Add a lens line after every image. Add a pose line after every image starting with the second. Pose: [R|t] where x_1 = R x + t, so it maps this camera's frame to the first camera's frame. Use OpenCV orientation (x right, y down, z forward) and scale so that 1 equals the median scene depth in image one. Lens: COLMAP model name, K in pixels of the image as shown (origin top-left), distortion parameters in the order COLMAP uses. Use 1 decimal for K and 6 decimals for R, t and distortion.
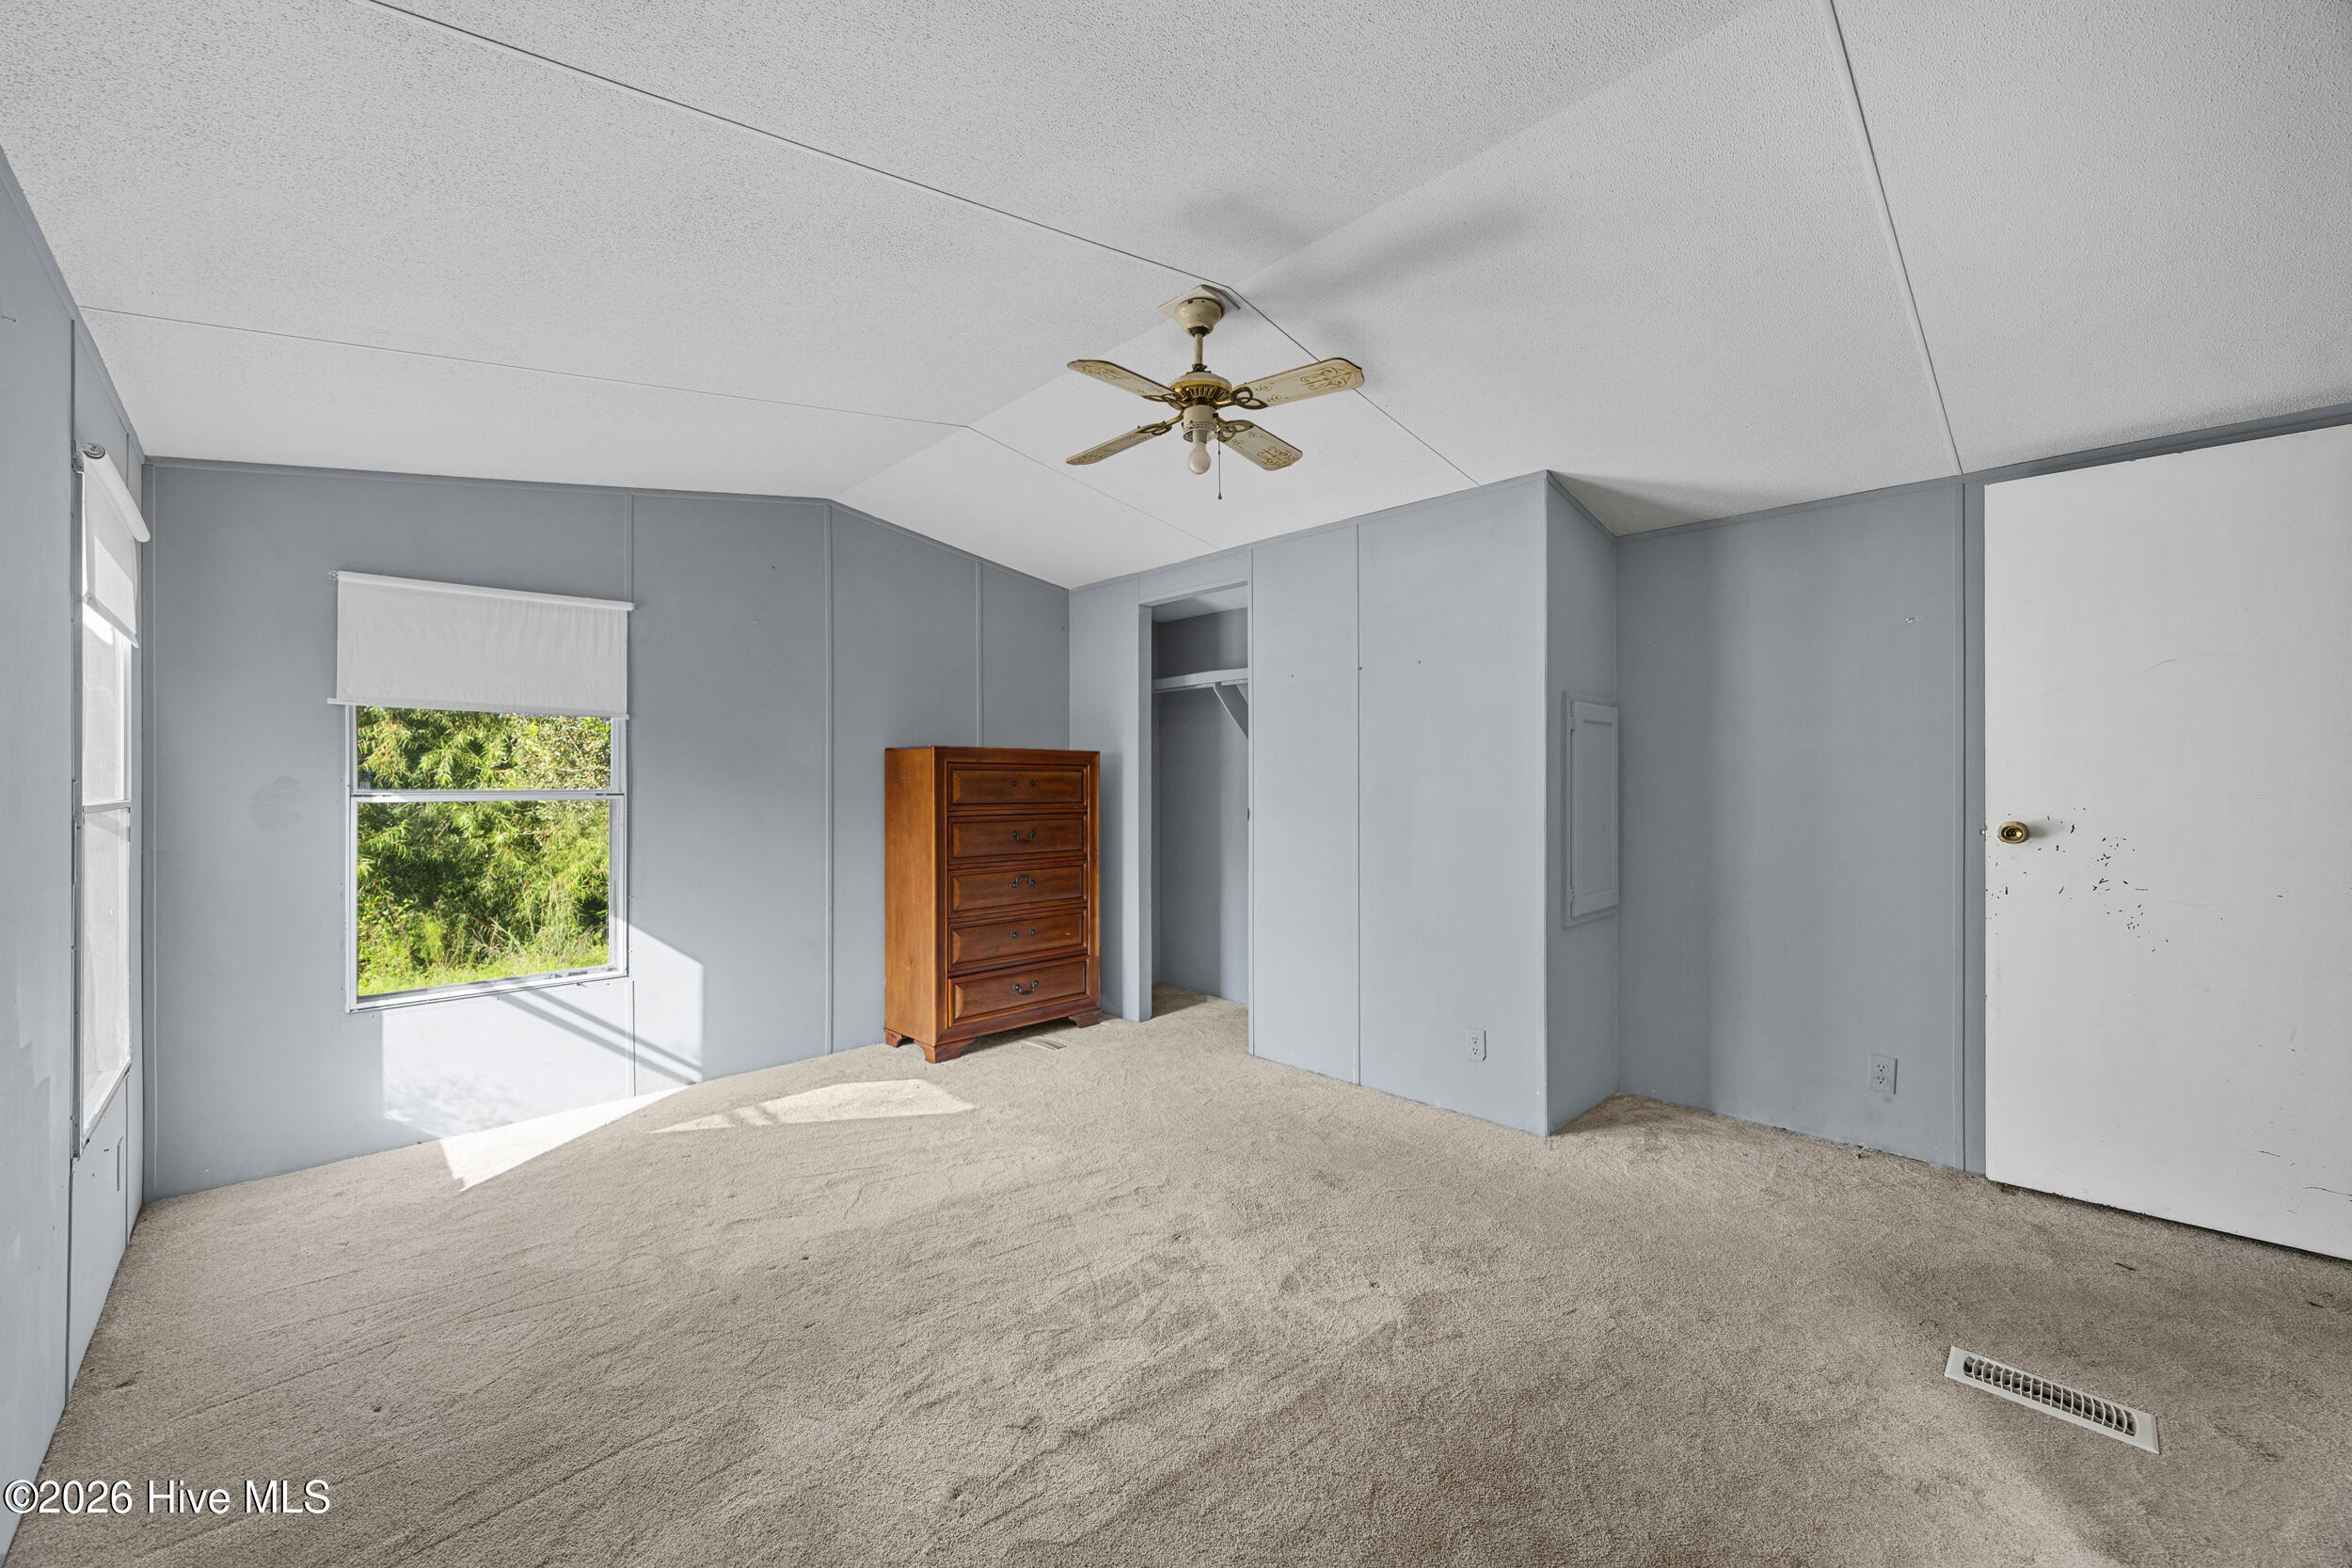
lens RADIAL K [[905.1, 0, 1171.7], [0, 905.1, 790.9], [0, 0, 1]] dist [-0.001201, -0.000591]
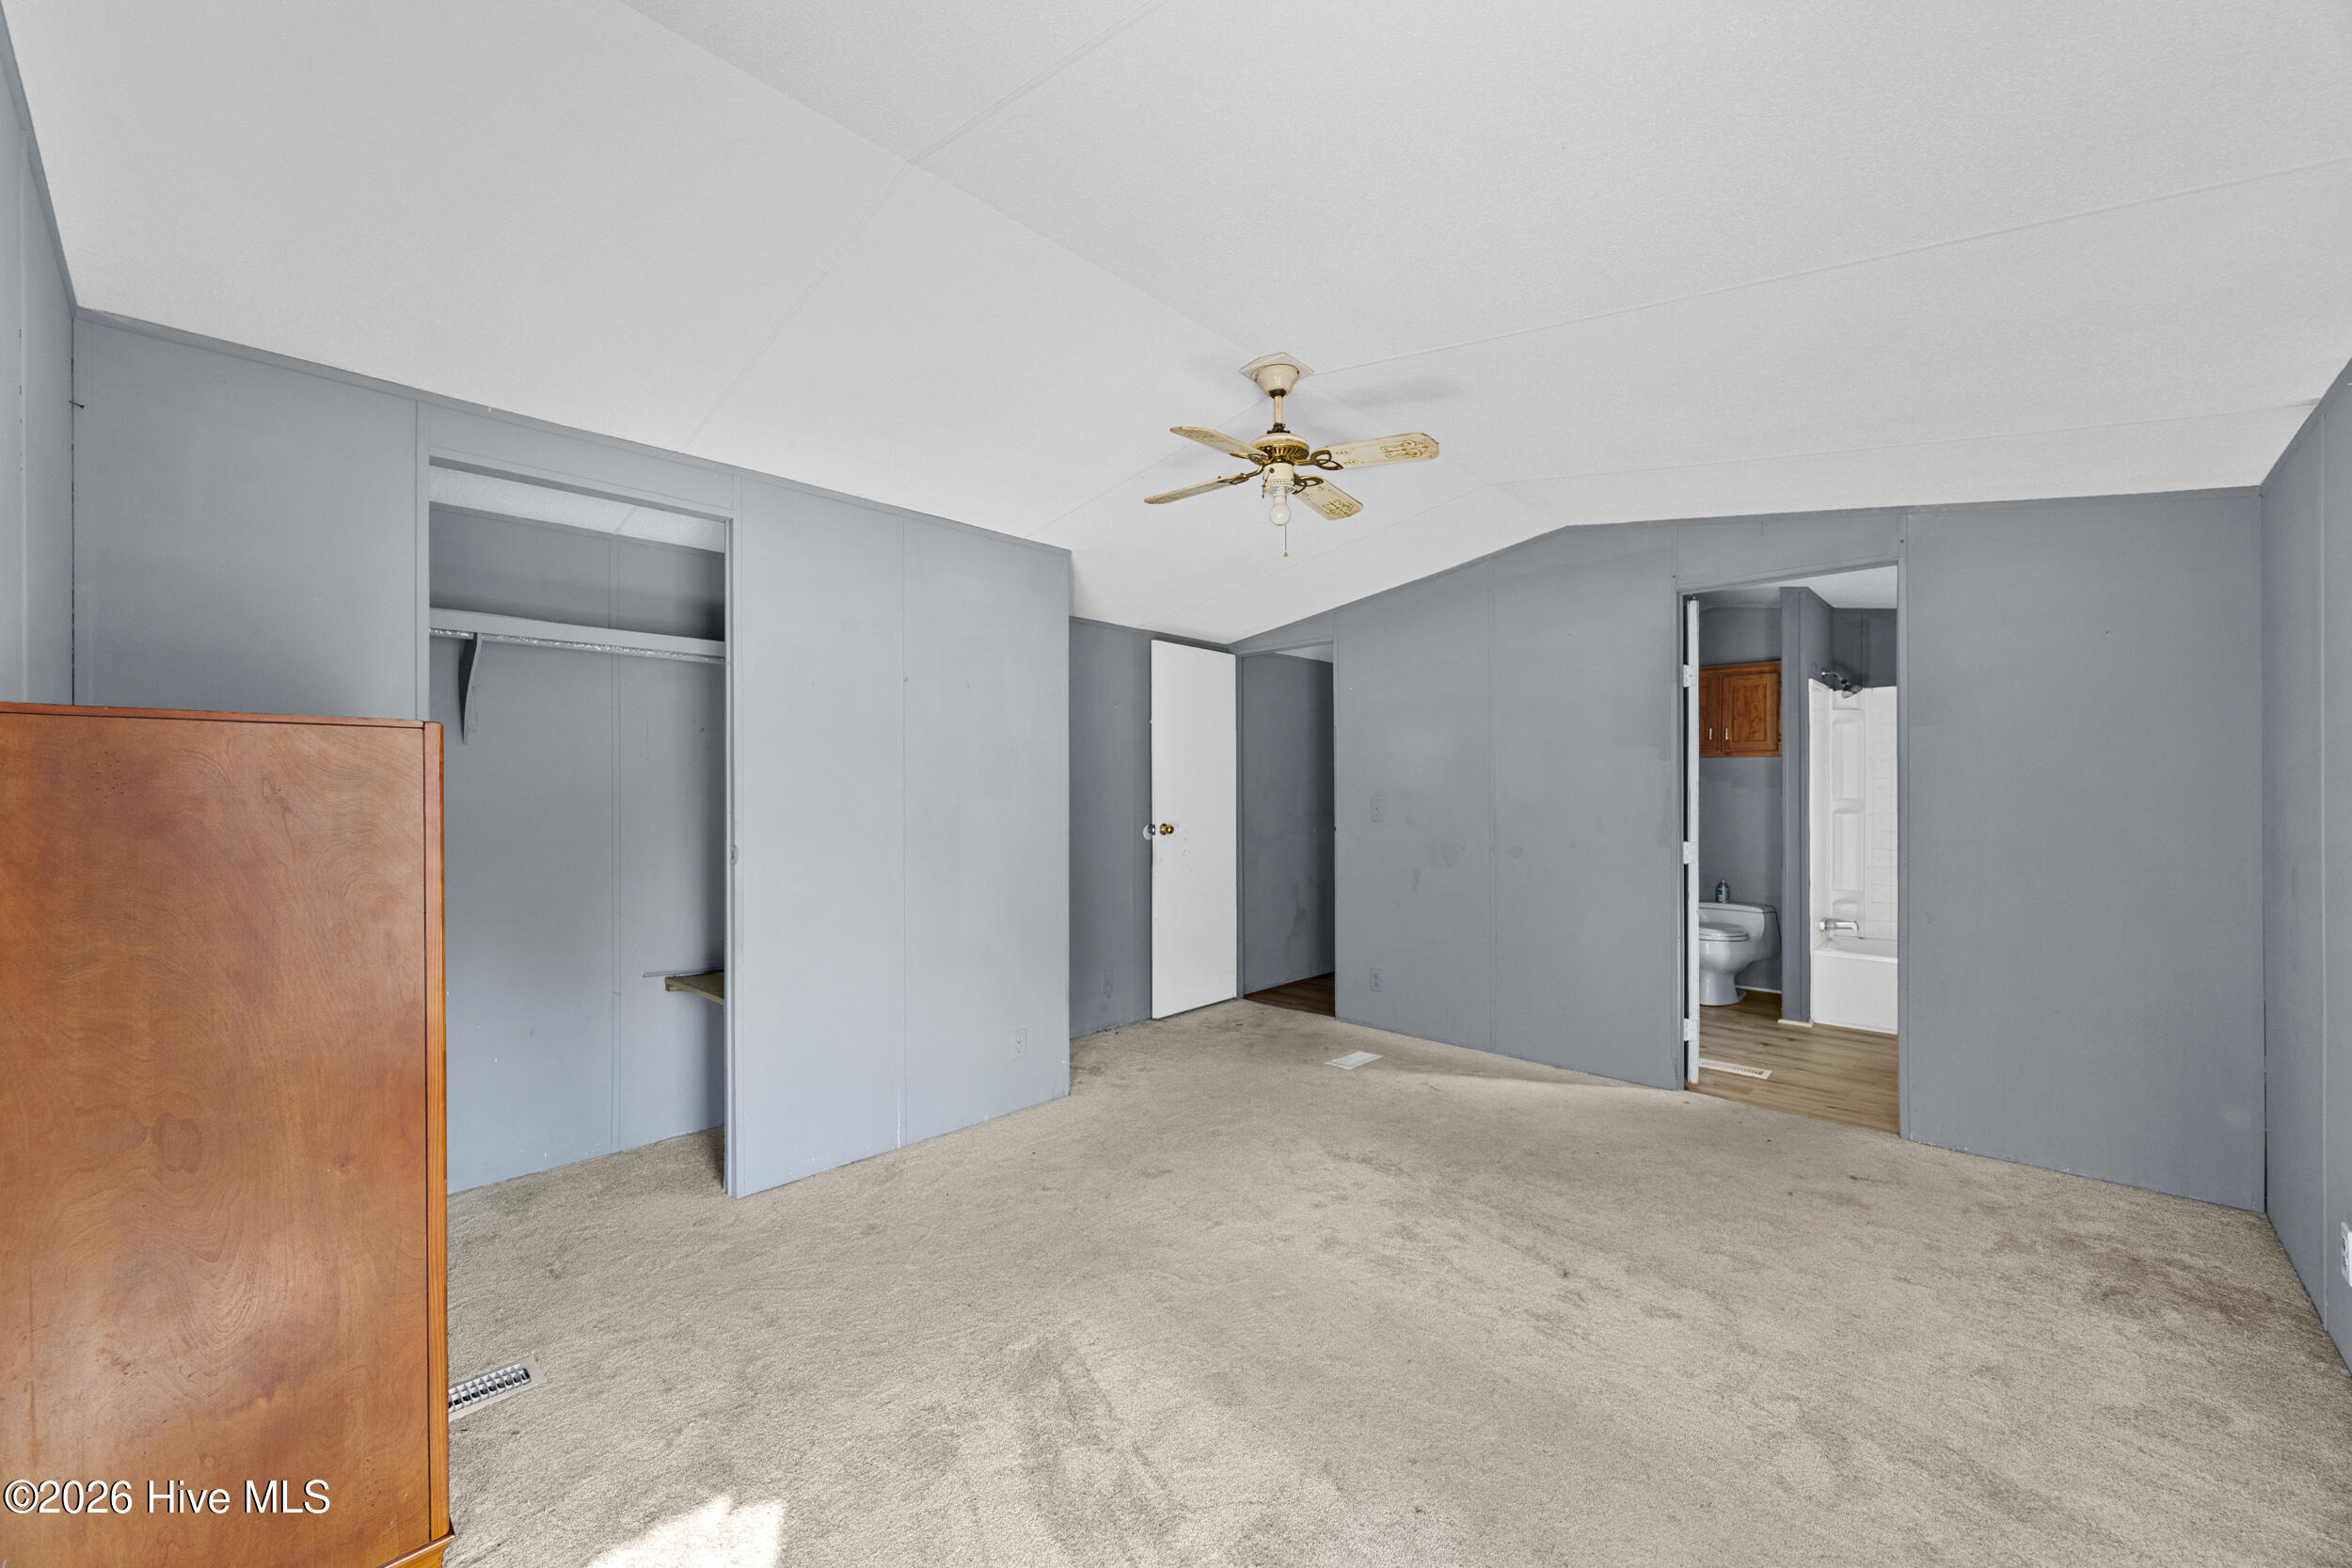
lens RADIAL K [[905.1, 0, 1171.7], [0, 905.1, 790.9], [0, 0, 1]] dist [-0.001201, -0.000591]
pose [[-0.050859, 0.004484, 0.998696, -1.045323], [0.002808, 0.999987, -0.004347, -0.026671], [-0.998702, 0.002583, -0.050871, 1.184786]]
